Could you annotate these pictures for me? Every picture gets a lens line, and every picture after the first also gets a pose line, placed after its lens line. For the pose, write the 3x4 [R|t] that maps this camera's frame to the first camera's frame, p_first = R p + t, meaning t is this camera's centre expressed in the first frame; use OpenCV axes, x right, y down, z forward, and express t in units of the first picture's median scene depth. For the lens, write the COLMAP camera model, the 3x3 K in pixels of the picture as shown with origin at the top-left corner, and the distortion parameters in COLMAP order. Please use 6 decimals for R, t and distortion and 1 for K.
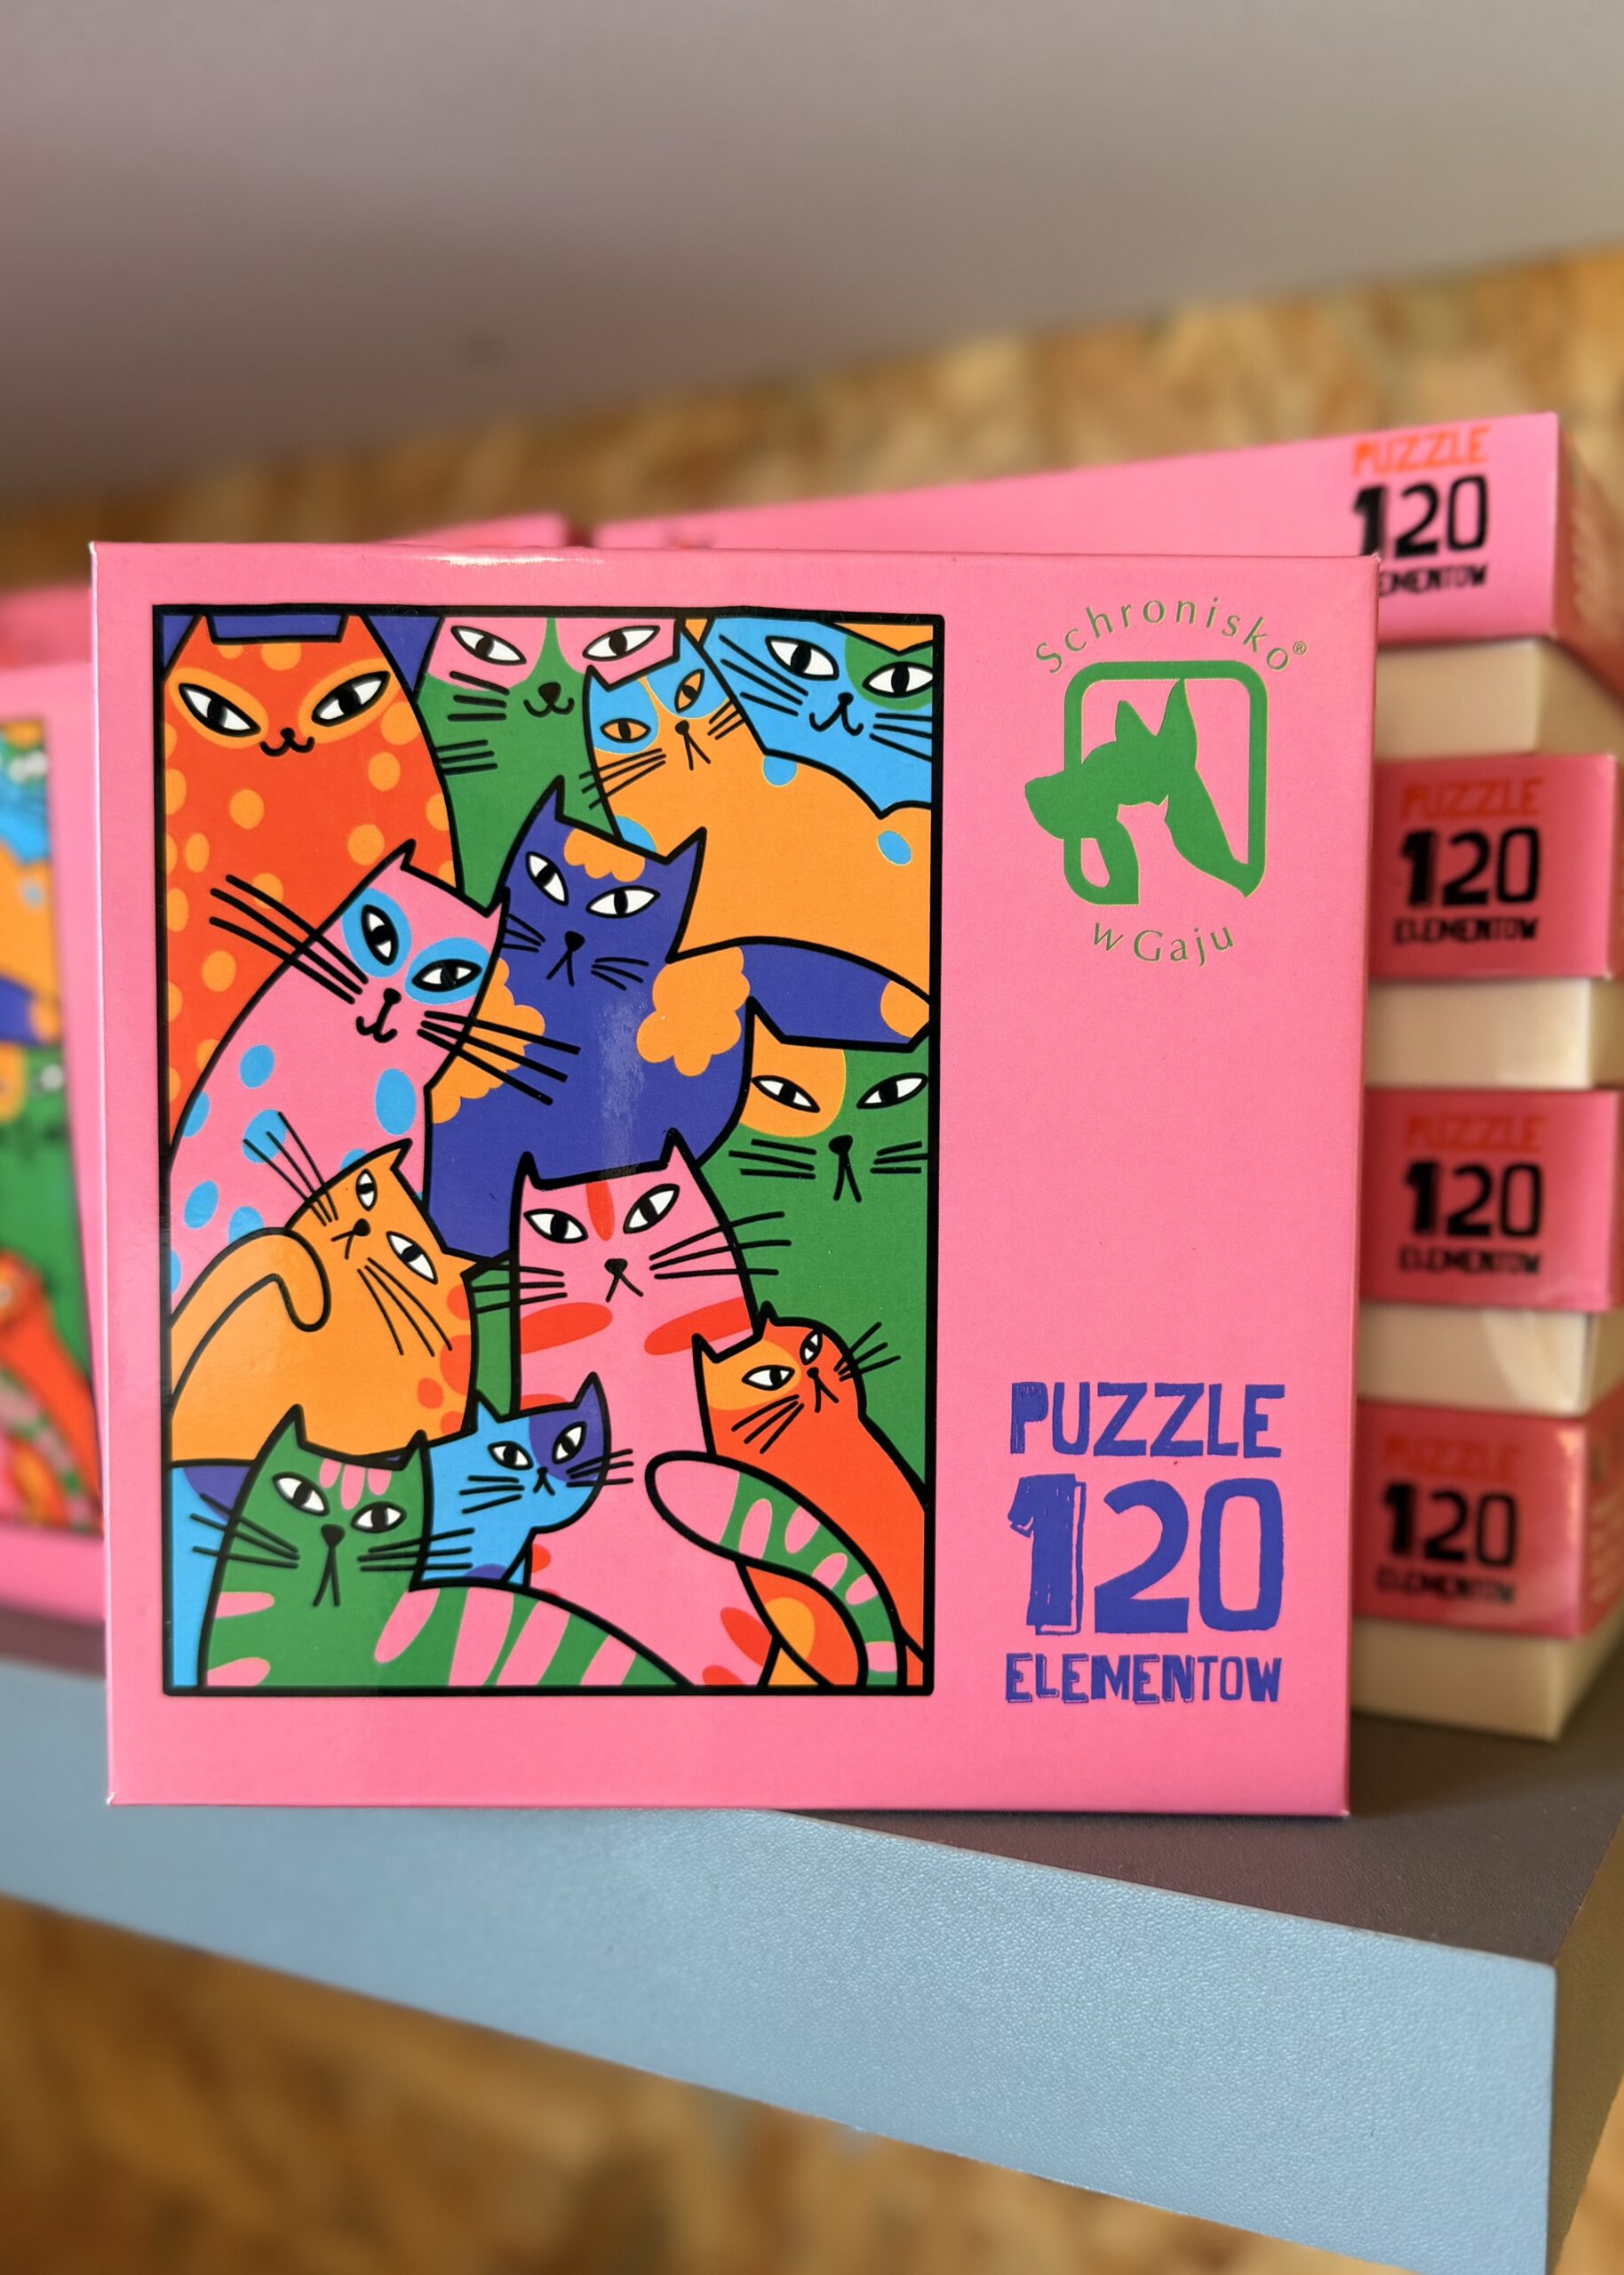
lens RADIAL K [[2225.2, 0, 821.7], [0, 2225.2, 1141.9], [0, 0, 1]] dist [0.084555, 0.000000]
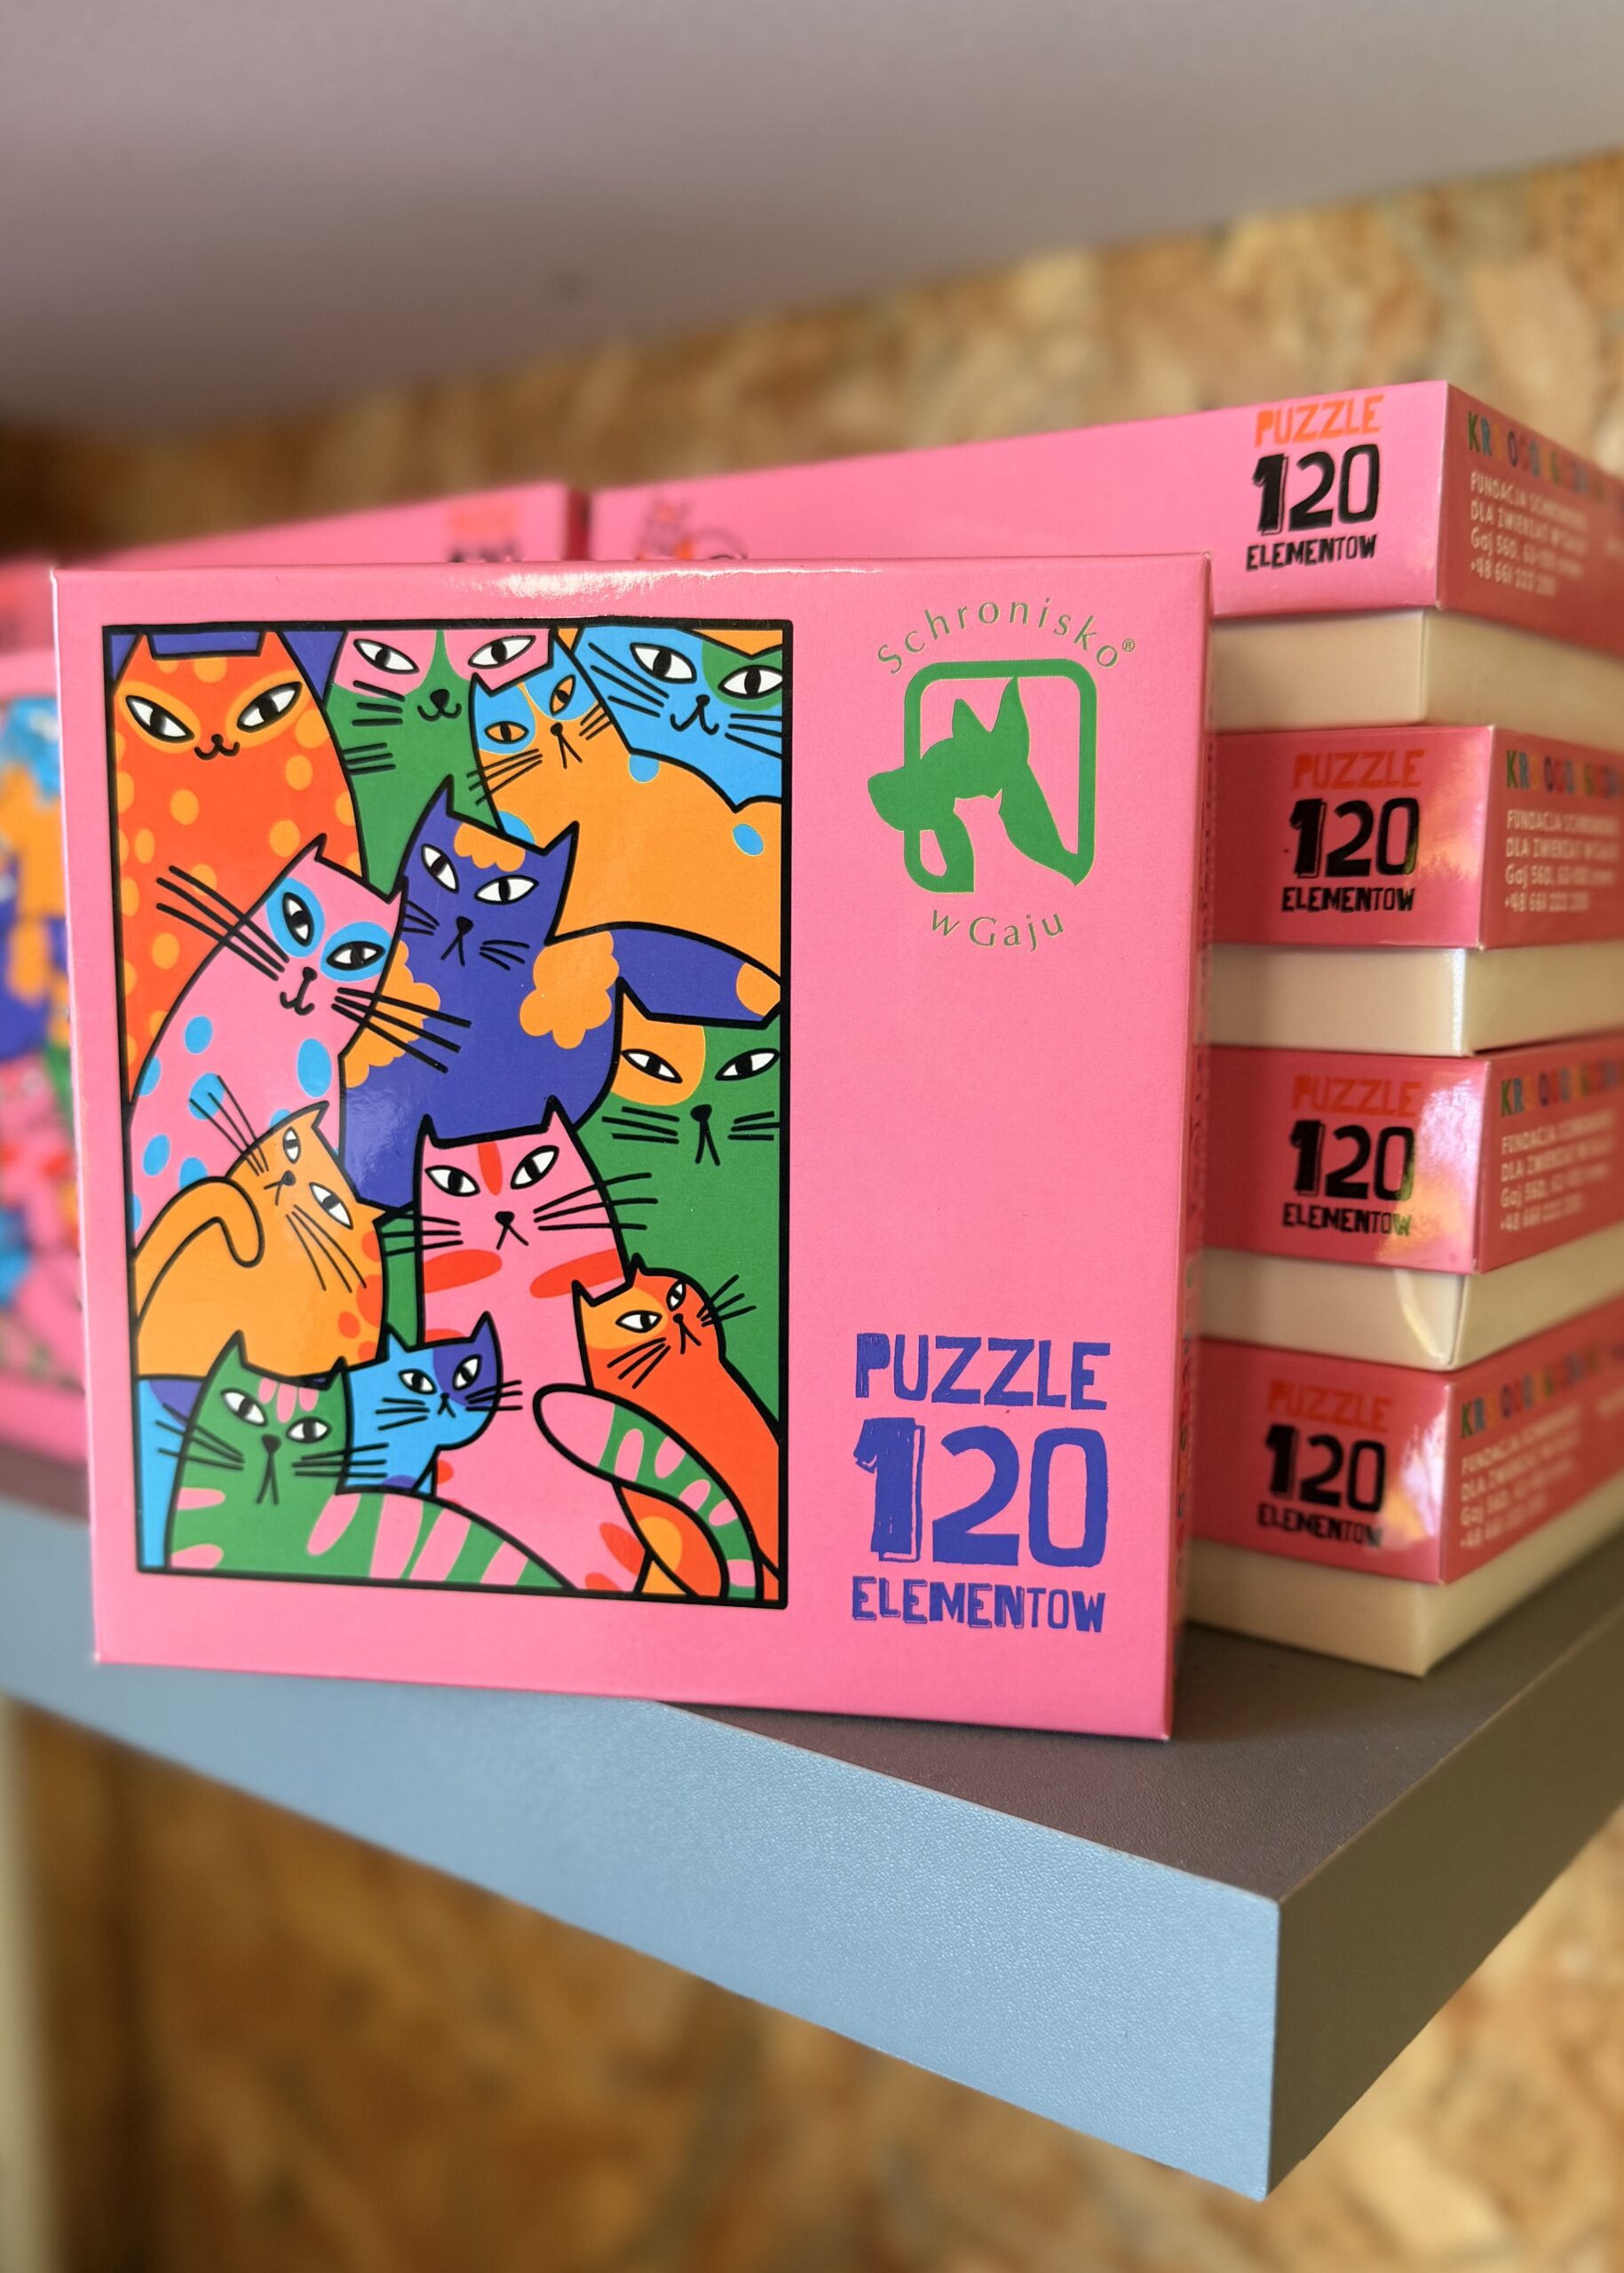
lens RADIAL K [[2223.6, 0, 816.5], [0, 2223.6, 1131.4], [0, 0, 1]] dist [0.084555, 0.000000]
pose [[0.983600, 0.019178, -0.179339, 0.258604], [-0.004671, 0.996706, 0.080963, -0.077822], [0.180301, -0.078797, 0.980450, -0.060304]]
